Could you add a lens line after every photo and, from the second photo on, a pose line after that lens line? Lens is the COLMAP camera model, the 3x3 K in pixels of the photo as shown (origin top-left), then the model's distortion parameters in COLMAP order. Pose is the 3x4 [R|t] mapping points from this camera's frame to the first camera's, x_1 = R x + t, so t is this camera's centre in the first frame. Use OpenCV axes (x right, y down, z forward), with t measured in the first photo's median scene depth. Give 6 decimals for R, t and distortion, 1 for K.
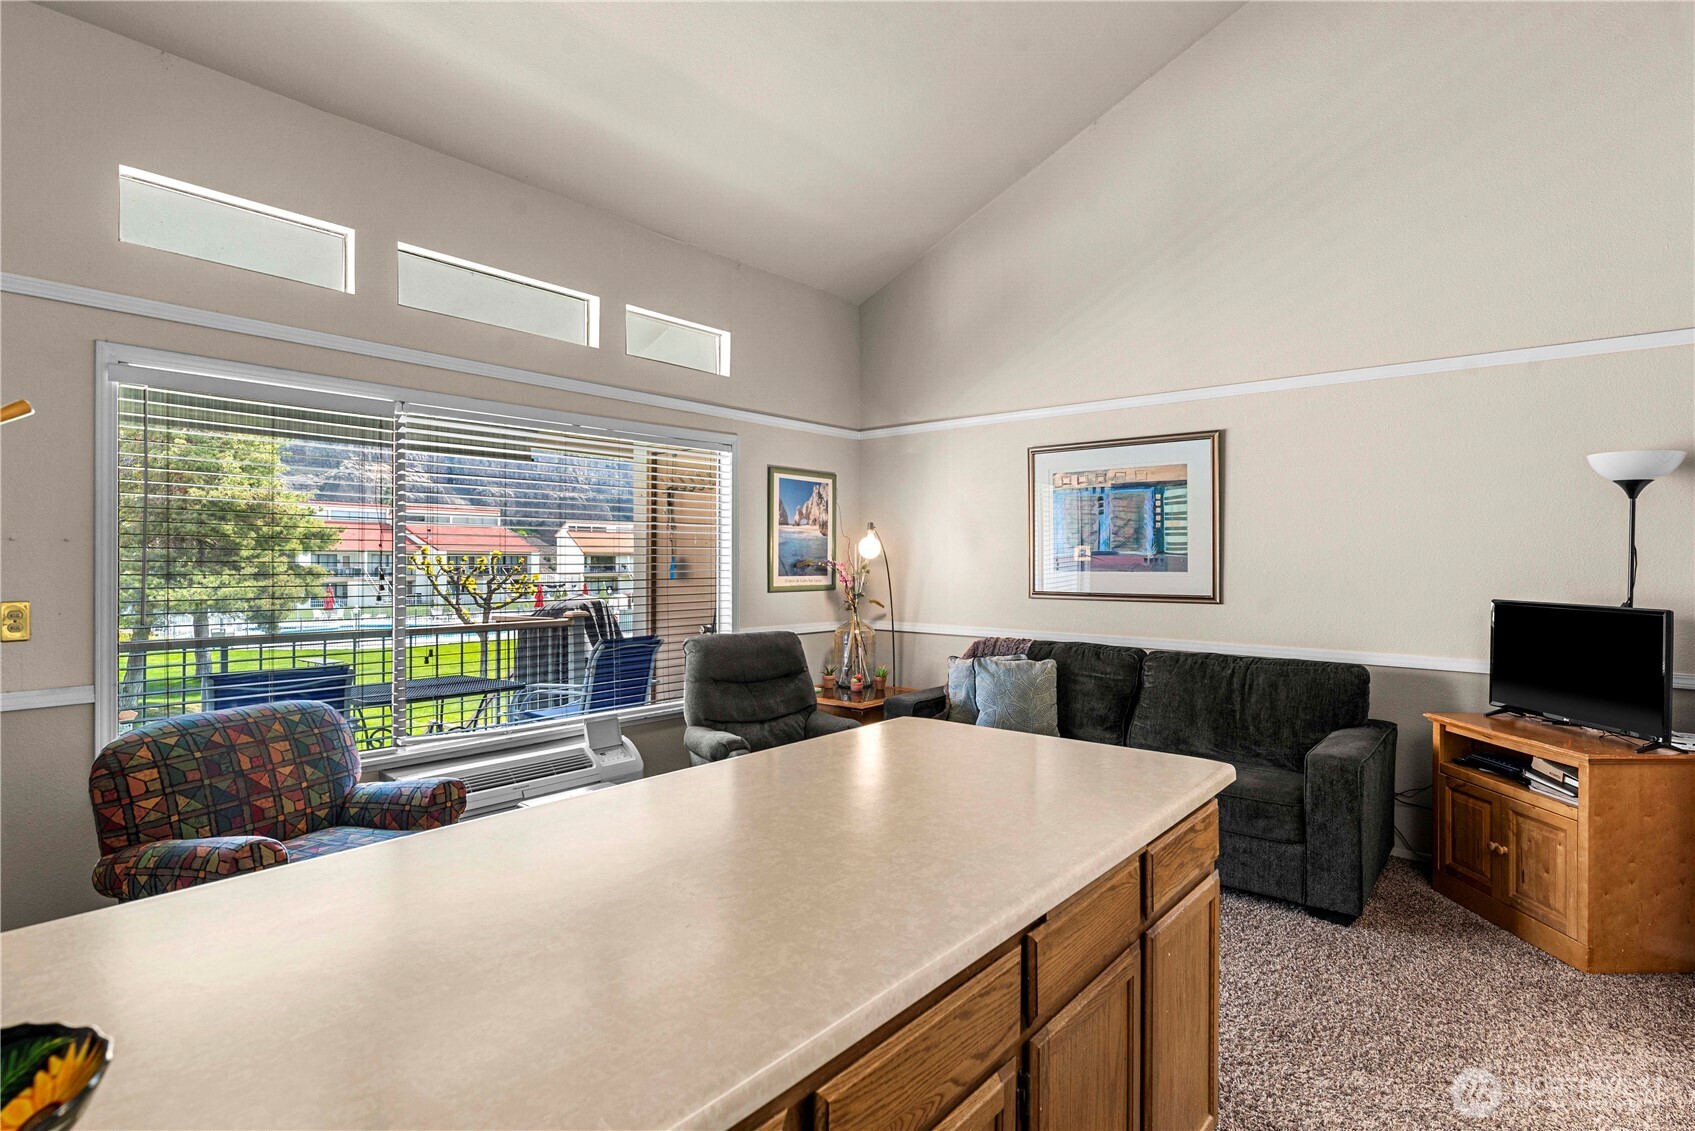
lens RADIAL K [[830.6, 0, 864.1], [0, 830.6, 558.4], [0, 0, 1]] dist [-0.000233, -0.000282]
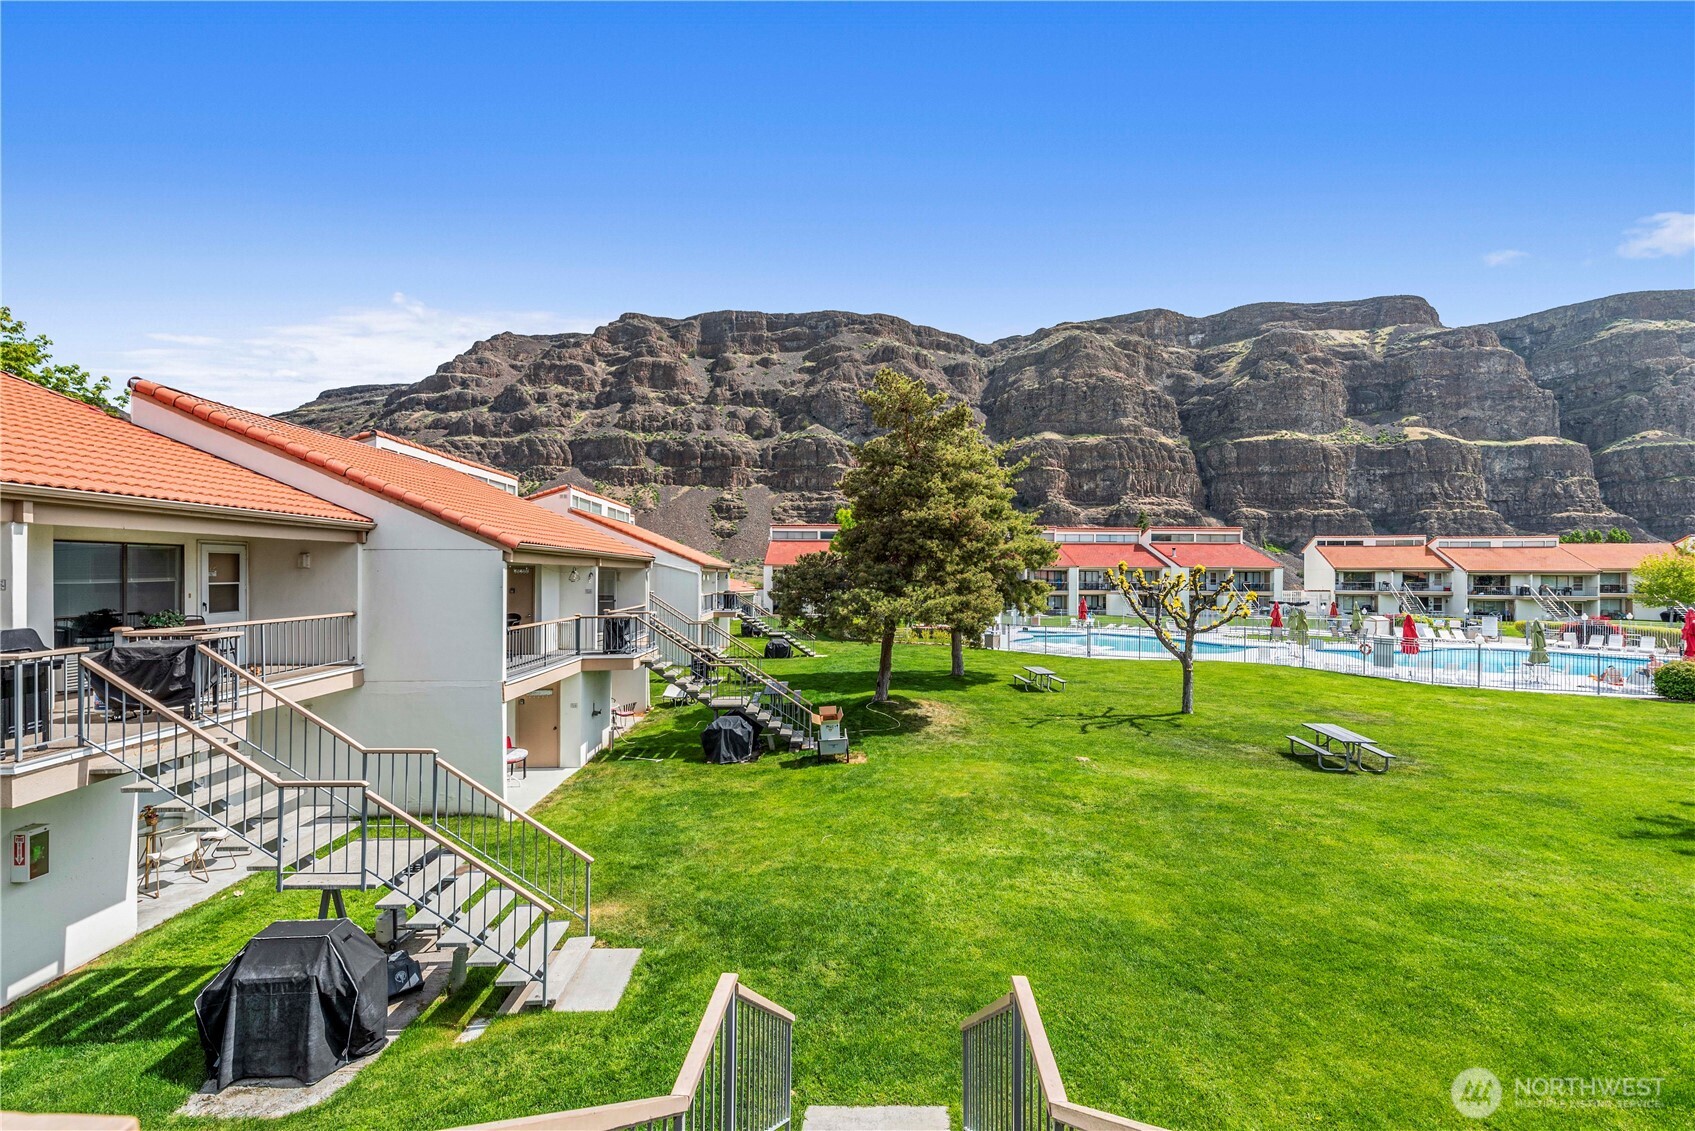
lens RADIAL K [[732.8, 0, 856.4], [0, 732.8, 573.5], [0, 0, 1]] dist [0.003272, -0.000636]
pose [[0.614041, 0.002073, -0.789272, -0.059545], [-0.003237, 0.999995, 0.000109, 0.000013], [0.789268, 0.002488, 0.614044, 0.248100]]
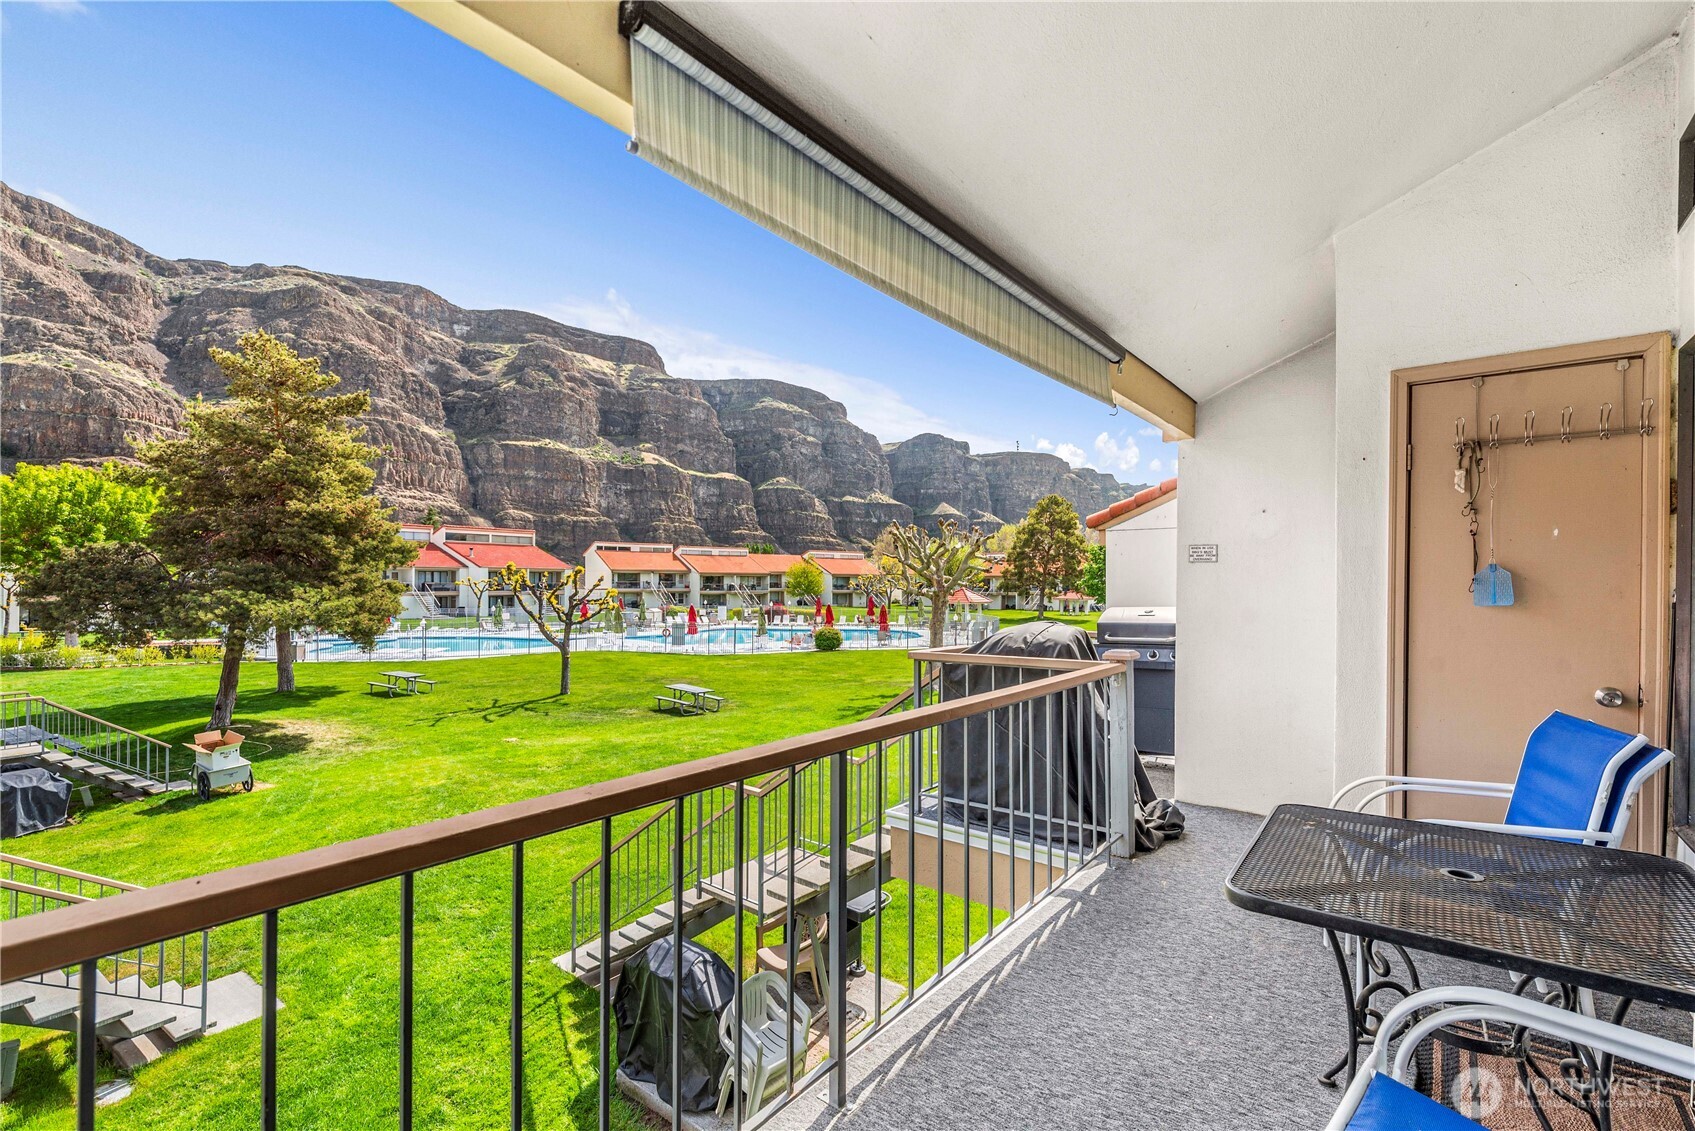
lens RADIAL K [[732.8, 0, 879.3], [0, 732.8, 573.9], [0, 0, 1]] dist [0.003272, -0.000636]
pose [[0.998856, 0.005631, 0.047483, -0.116354], [-0.005414, 0.999974, -0.004695, 0.001299], [-0.047508, 0.004433, 0.998861, 0.078951]]
